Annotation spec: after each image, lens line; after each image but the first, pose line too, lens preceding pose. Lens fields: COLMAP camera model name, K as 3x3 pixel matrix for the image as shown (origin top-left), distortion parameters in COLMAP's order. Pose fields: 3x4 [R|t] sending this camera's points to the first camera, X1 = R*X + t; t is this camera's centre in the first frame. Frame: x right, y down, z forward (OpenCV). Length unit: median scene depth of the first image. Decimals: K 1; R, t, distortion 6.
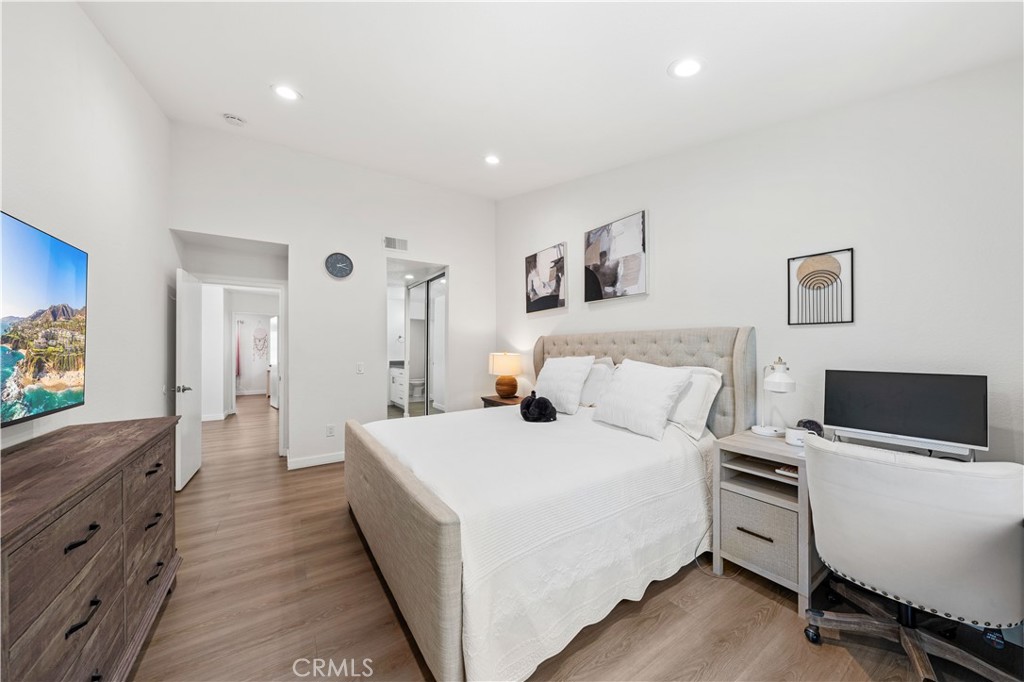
lens RADIAL K [[350.4, 0, 511.6], [0, 350.4, 345.1], [0, 0, 1]] dist [-0.000521, -0.000036]
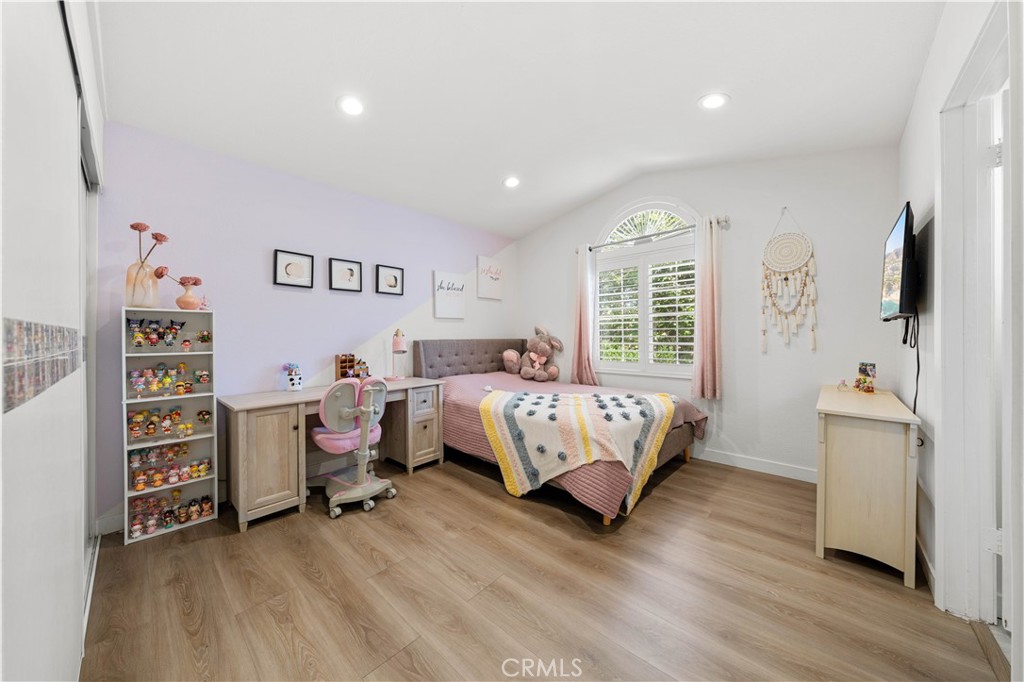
lens RADIAL K [[348.8, 0, 511.9], [0, 348.8, 339.9], [0, 0, 1]] dist [0.000660, 0.000020]
pose [[0.253999, 0.006049, -0.967186, -1.423298], [0.022620, 0.999670, 0.012193, 0.071723], [0.966940, -0.024975, 0.253778, 2.019093]]
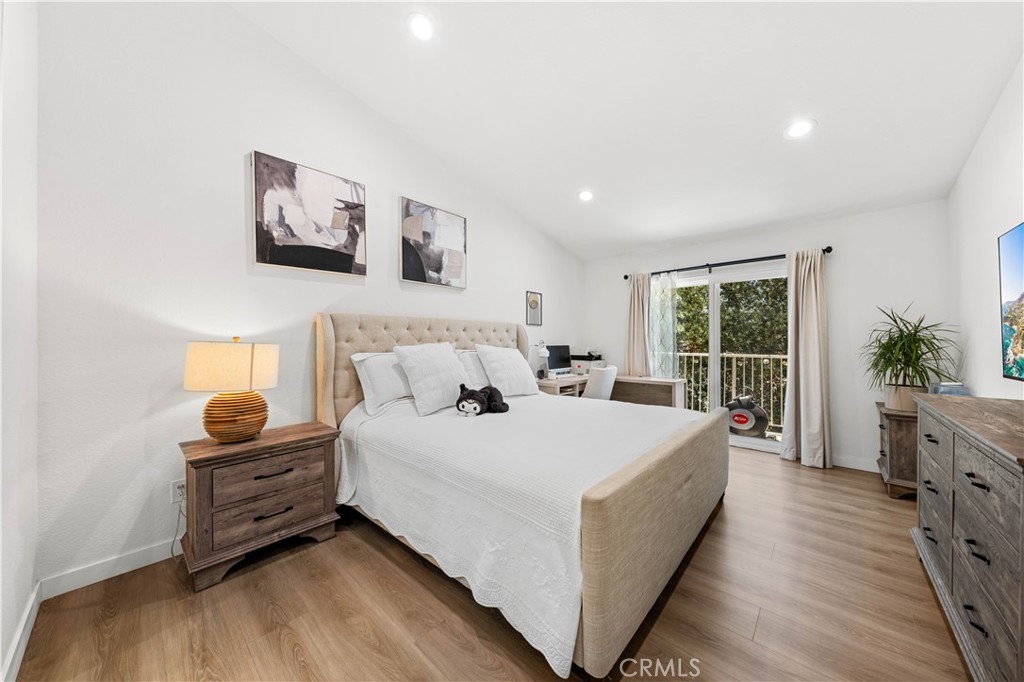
lens RADIAL K [[345.0, 0, 514.3], [0, 345.0, 340.1], [0, 0, 1]] dist [-0.000323, 0.000075]
pose [[-0.257202, 0.003168, 0.966353, -0.693252], [-0.006150, 0.999969, -0.004915, 0.027008], [-0.966338, -0.007207, -0.257174, 1.005801]]
